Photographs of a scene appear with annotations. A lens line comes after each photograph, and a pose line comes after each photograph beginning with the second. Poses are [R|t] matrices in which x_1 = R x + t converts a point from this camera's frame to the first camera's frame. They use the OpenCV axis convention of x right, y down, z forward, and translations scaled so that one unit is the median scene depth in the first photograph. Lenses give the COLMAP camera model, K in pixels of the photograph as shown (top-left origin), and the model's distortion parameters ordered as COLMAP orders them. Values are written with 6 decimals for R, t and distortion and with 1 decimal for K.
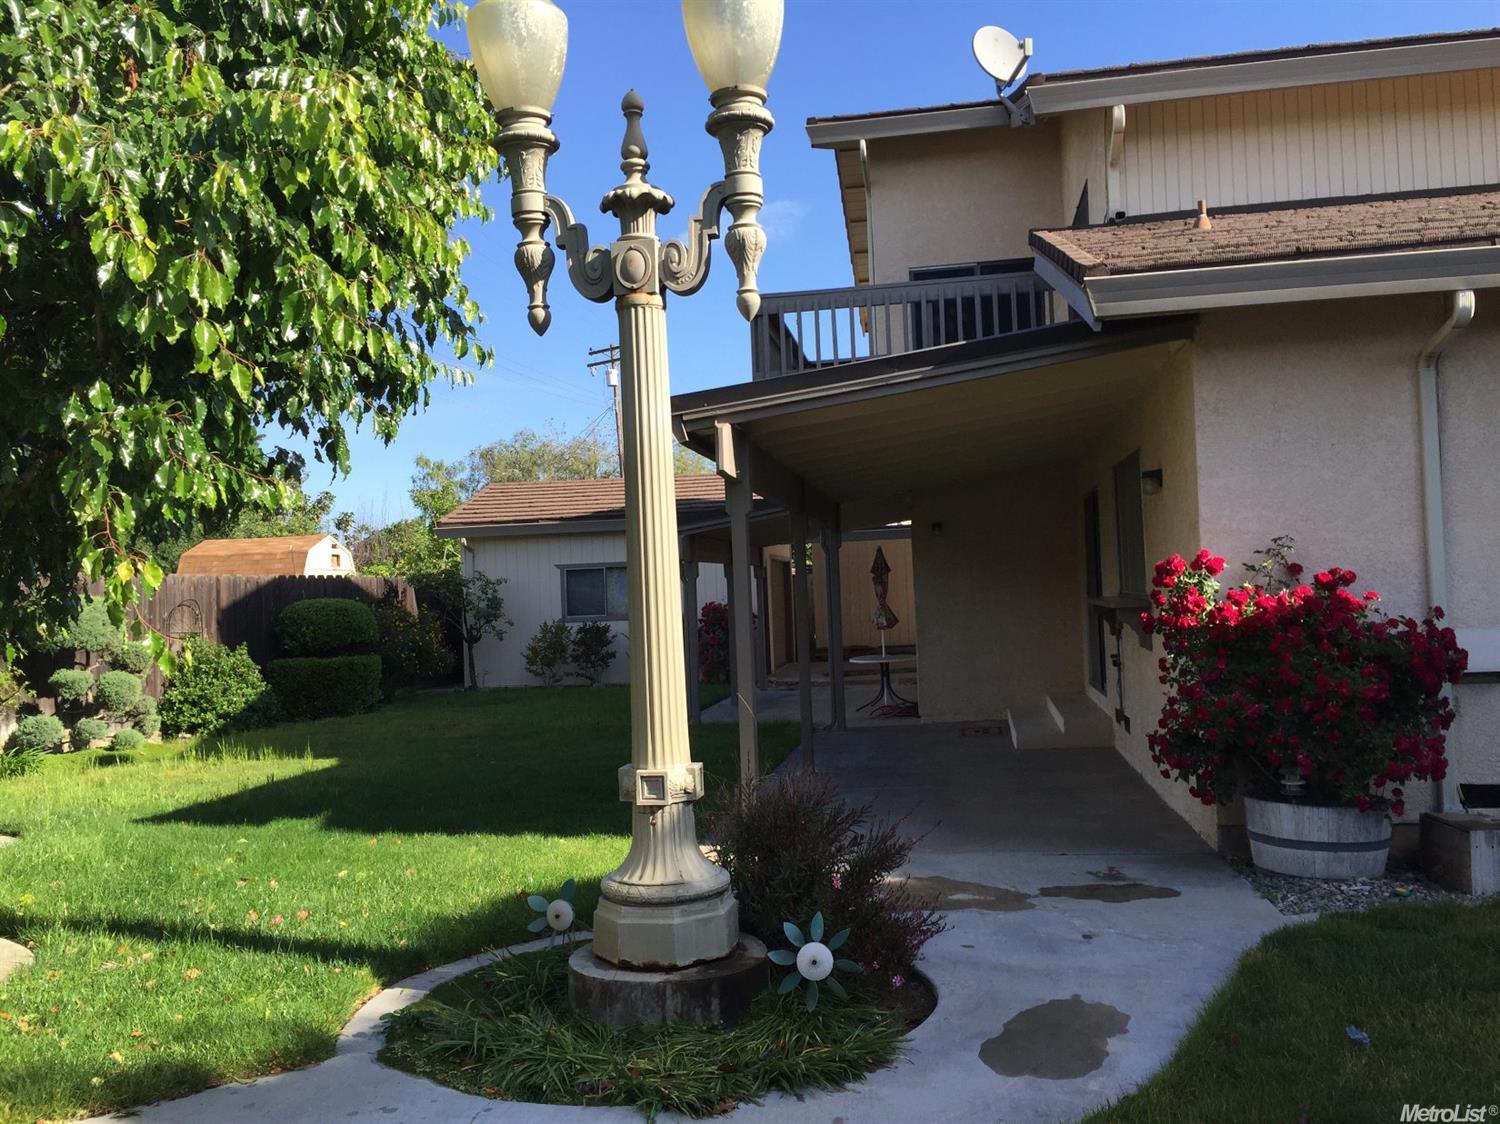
lens RADIAL K [[1288.1, 0, 749.5], [0, 1288.1, 554.5], [0, 0, 1]] dist [0.089416, -0.120765]
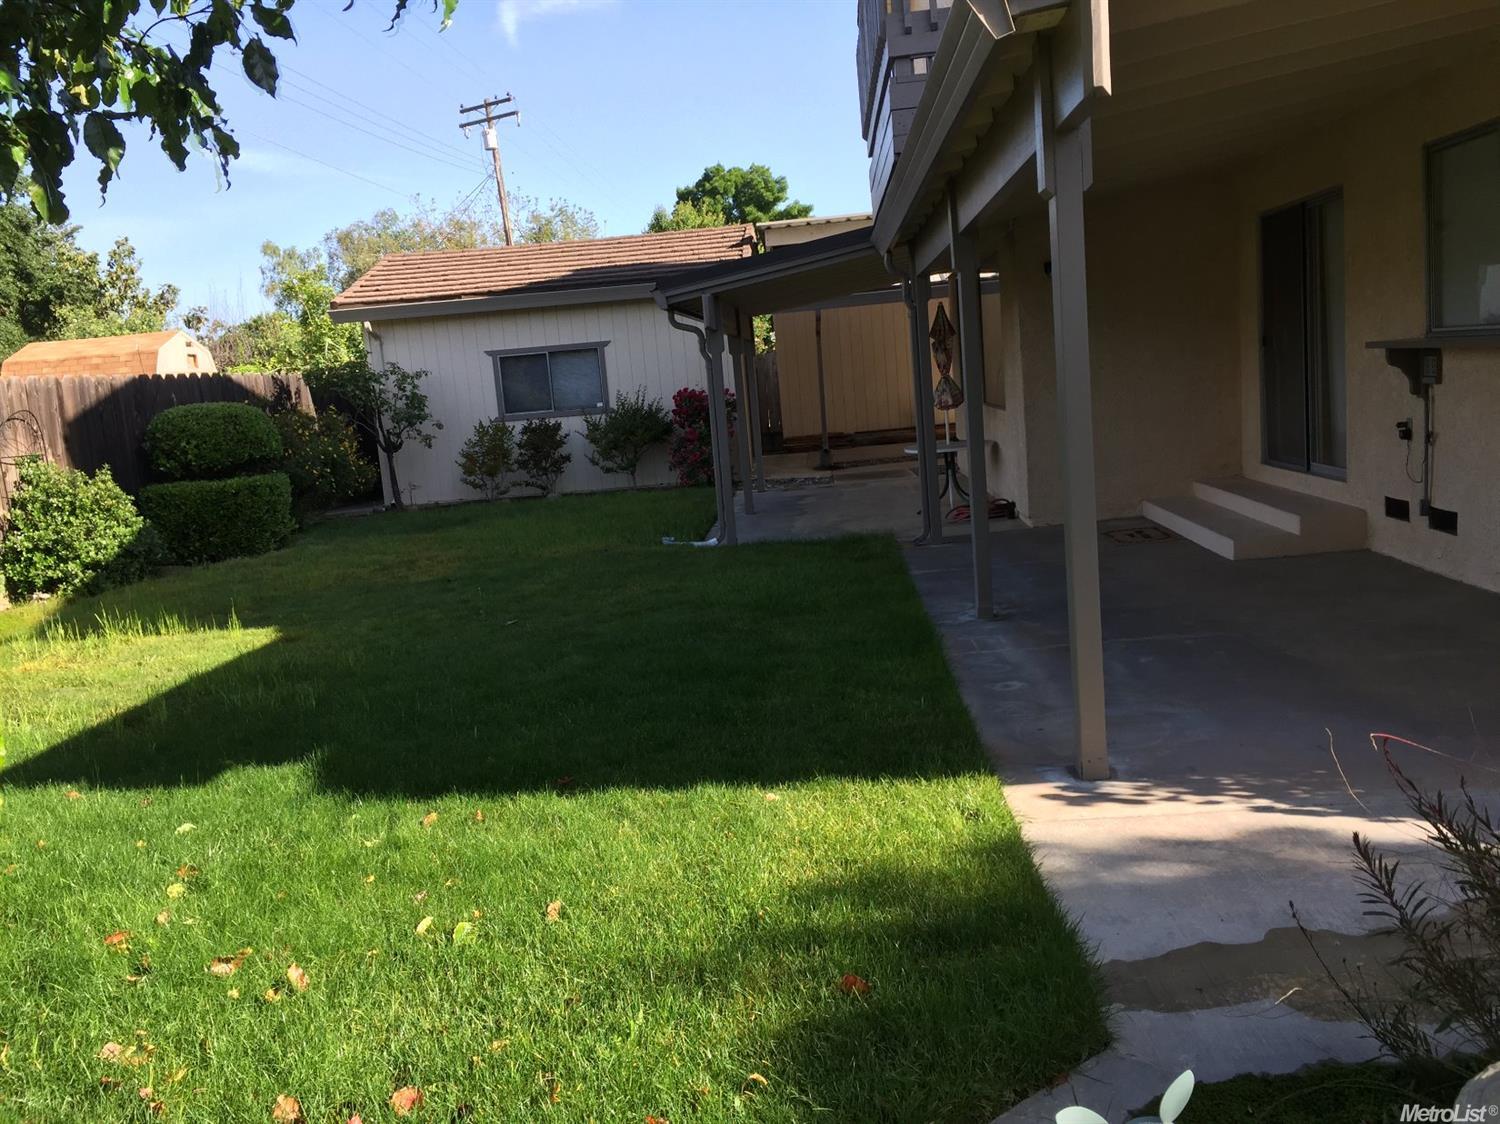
lens RADIAL K [[1288.1, 0, 749.5], [0, 1288.1, 554.5], [0, 0, 1]] dist [0.089416, -0.120765]
pose [[0.993727, -0.058339, 0.095415, -0.084686], [0.042203, 0.985699, 0.163143, 0.009877], [-0.103568, -0.158093, 0.981978, 0.192107]]
